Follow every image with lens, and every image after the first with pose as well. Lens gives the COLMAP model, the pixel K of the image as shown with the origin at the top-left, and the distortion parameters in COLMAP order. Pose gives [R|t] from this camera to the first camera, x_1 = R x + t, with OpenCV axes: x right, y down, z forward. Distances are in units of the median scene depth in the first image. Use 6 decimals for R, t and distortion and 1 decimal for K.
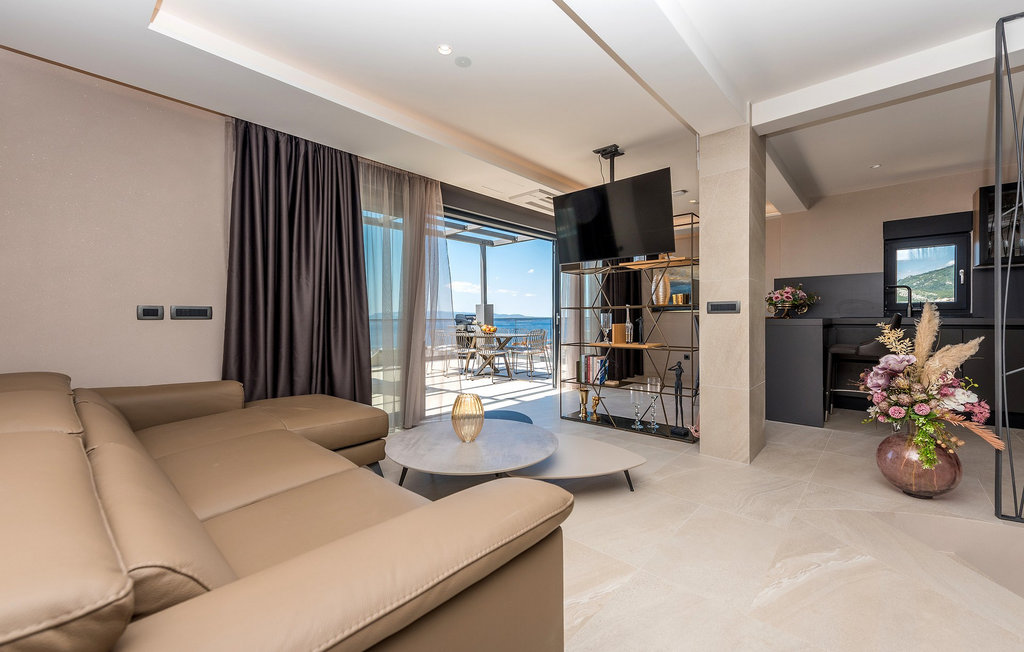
lens RADIAL K [[416.9, 0, 512.0], [0, 416.9, 326.0], [0, 0, 1]] dist [0.000612, 0.000150]
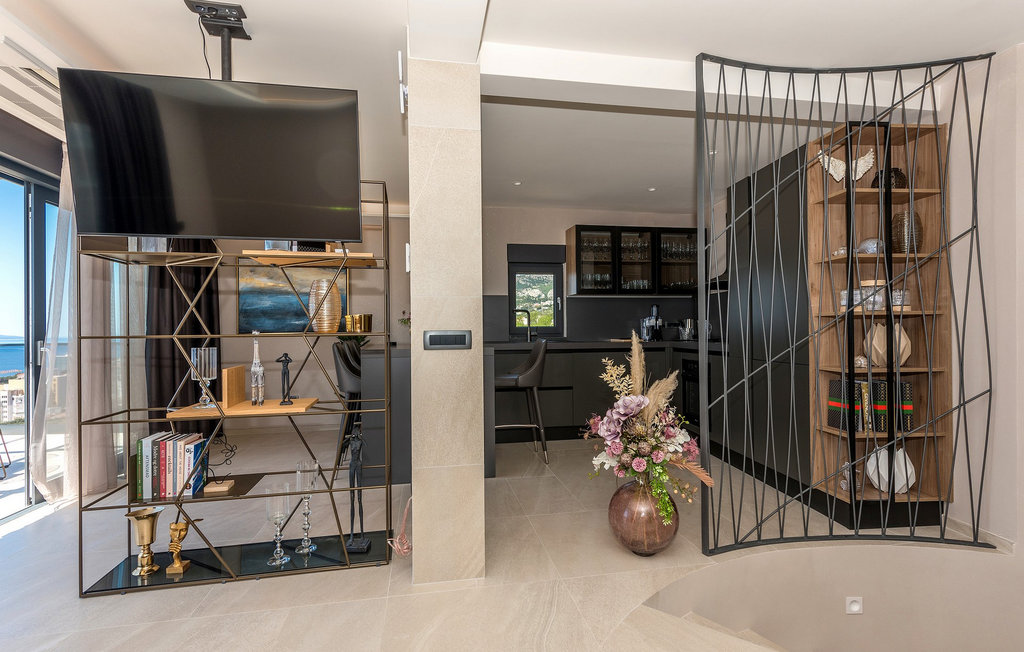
lens RADIAL K [[485.2, 0, 512.1], [0, 485.2, 328.5], [0, 0, 1]] dist [0.001655, 0.000387]
pose [[0.596480, 0.002848, 0.802623, -0.024108], [0.018796, 0.999670, -0.017516, -0.046754], [-0.802408, 0.025534, 0.596230, 0.478591]]
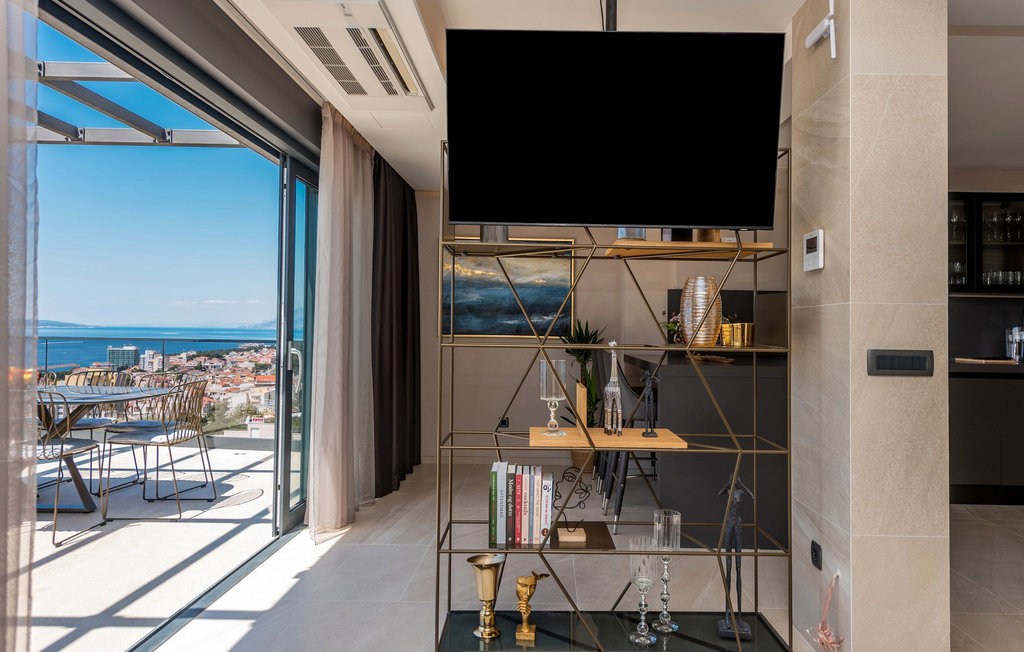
lens RADIAL K [[673.6, 0, 512.0], [0, 673.6, 326.0], [0, 0, 1]] dist [0.037458, -0.001555]
pose [[0.737682, 0.020360, 0.674842, -0.310952], [-0.009176, 0.999755, -0.020132, -0.064227], [-0.675086, 0.008659, 0.737688, 0.728050]]
